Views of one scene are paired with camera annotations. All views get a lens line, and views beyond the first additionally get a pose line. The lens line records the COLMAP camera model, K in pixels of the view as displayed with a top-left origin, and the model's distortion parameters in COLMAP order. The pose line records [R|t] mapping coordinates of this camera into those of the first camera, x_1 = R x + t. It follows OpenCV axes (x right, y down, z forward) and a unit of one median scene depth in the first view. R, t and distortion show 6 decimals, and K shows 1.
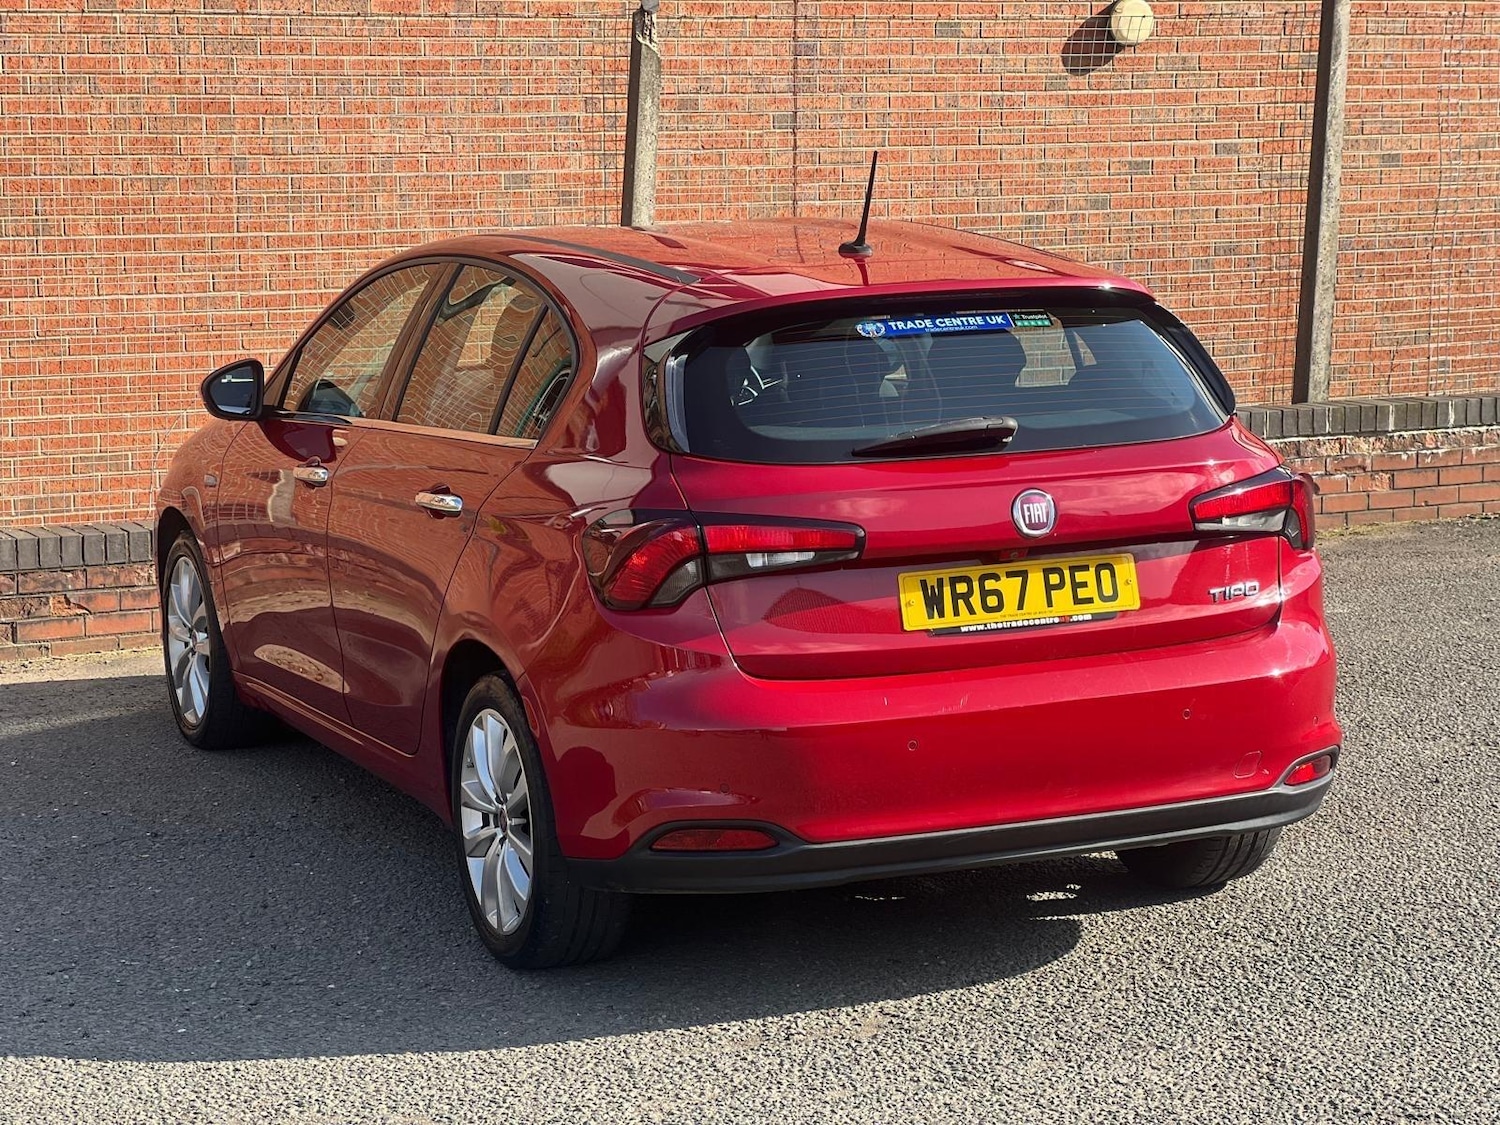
lens RADIAL K [[2898.3, 0, 749.1], [0, 2898.3, 477.3], [0, 0, 1]] dist [-0.025105, 1.854185]
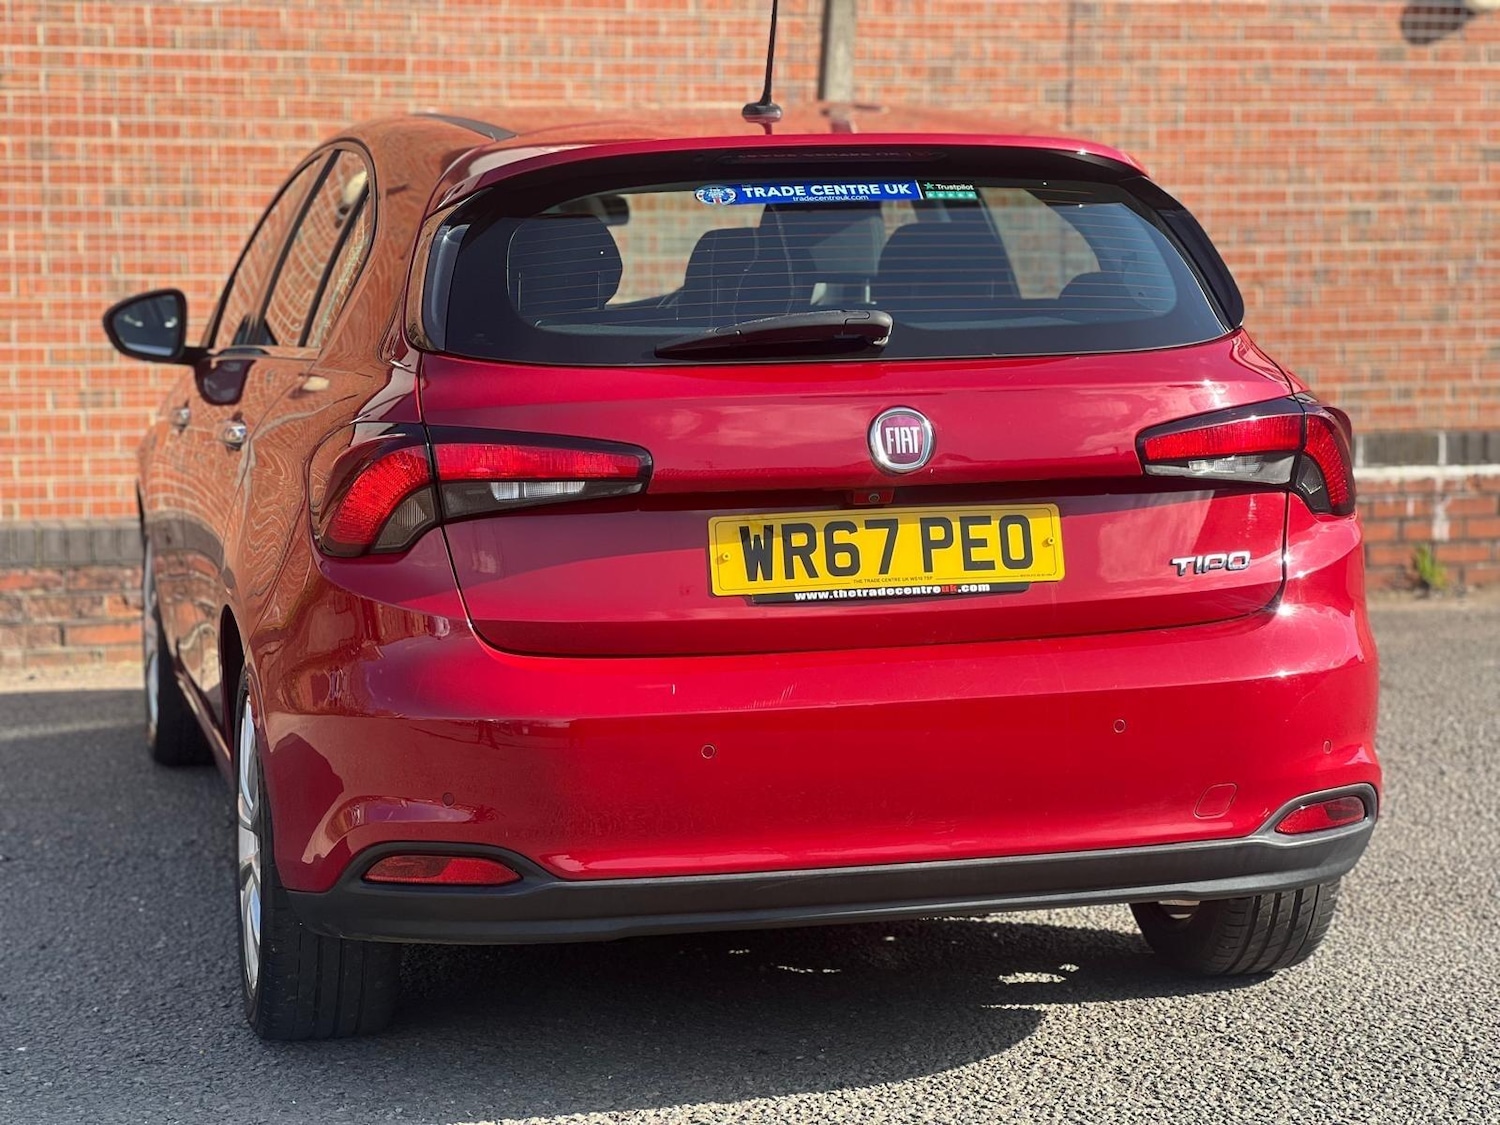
lens RADIAL K [[3051.8, 0, 745.1], [0, 3051.8, 462.9], [0, 0, 1]] dist [-0.042558, 2.339214]
pose [[0.987922, 0.021018, -0.153521, 0.174498], [-0.025193, 0.999362, -0.025300, 0.037853], [0.152891, 0.028862, 0.987821, 0.233137]]
